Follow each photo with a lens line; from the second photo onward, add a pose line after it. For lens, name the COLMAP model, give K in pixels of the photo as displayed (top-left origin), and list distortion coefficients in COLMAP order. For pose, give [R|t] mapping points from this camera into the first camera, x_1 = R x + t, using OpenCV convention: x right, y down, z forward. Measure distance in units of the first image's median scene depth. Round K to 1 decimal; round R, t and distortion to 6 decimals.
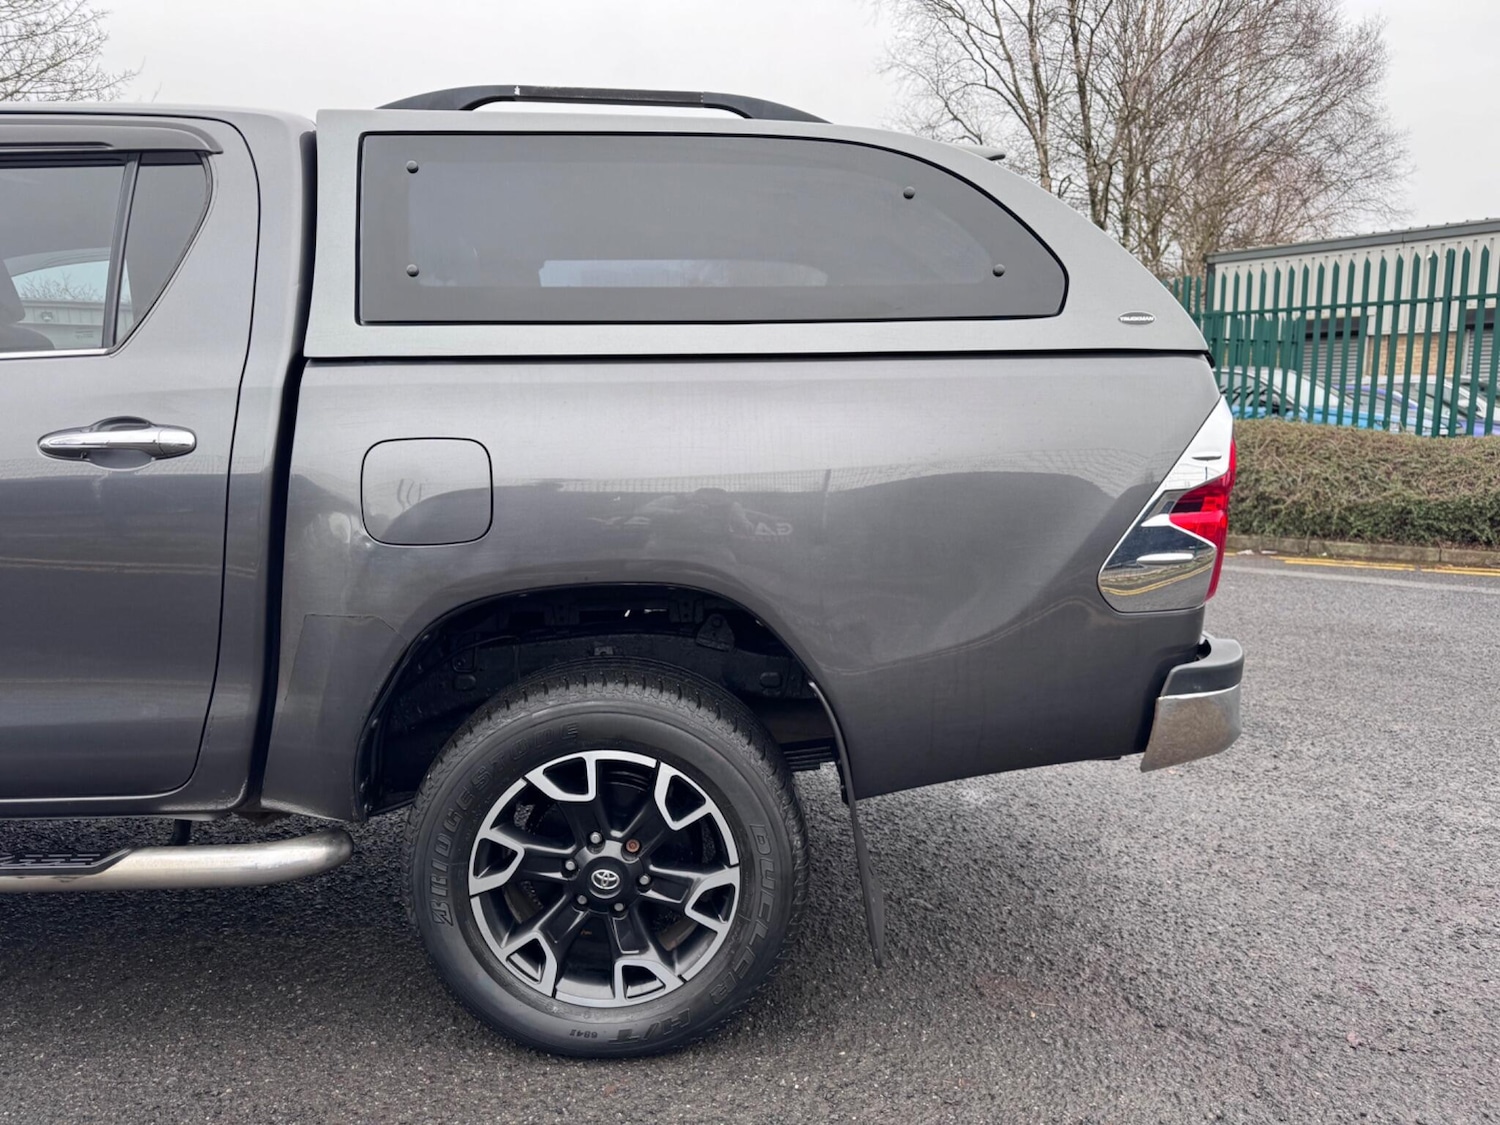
lens RADIAL K [[1074.8, 0, 753.8], [0, 1074.8, 565.1], [0, 0, 1]] dist [0.068198, -0.086819]
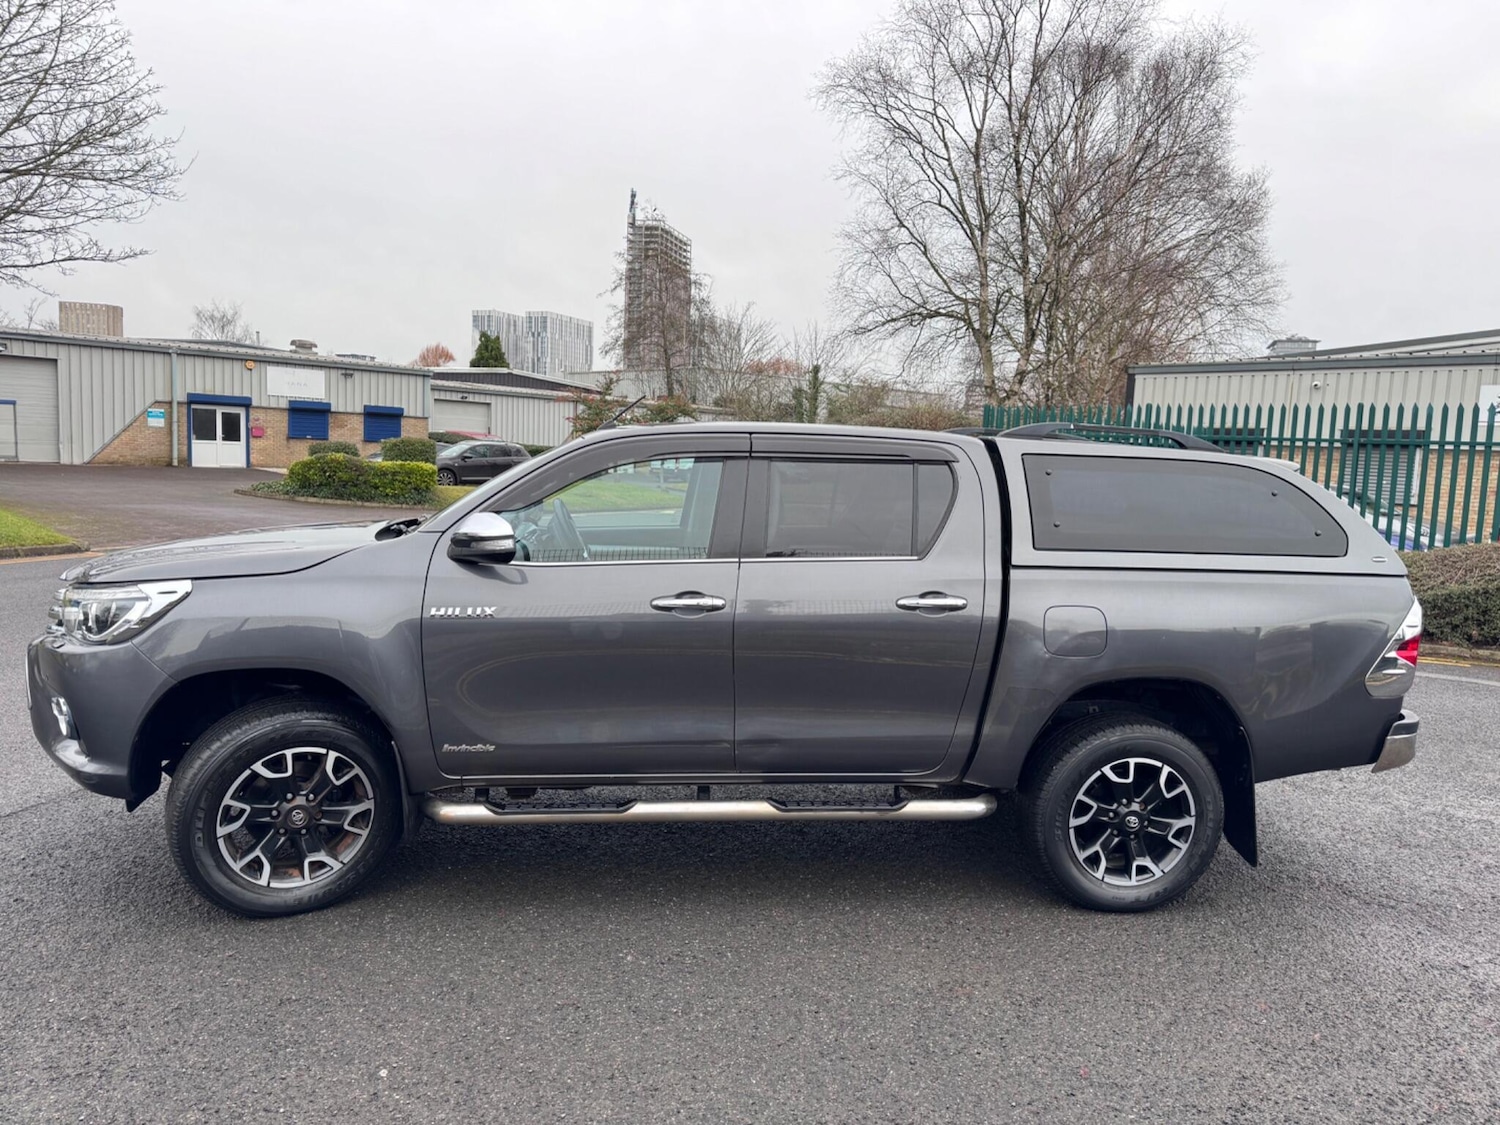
lens RADIAL K [[1074.8, 0, 753.8], [0, 1074.8, 565.1], [0, 0, 1]] dist [0.068198, -0.086819]
pose [[0.992686, 0.038157, 0.114539, -1.089778], [-0.033018, 0.998376, -0.046426, -0.073540], [-0.116124, 0.042305, 0.992333, -0.961512]]
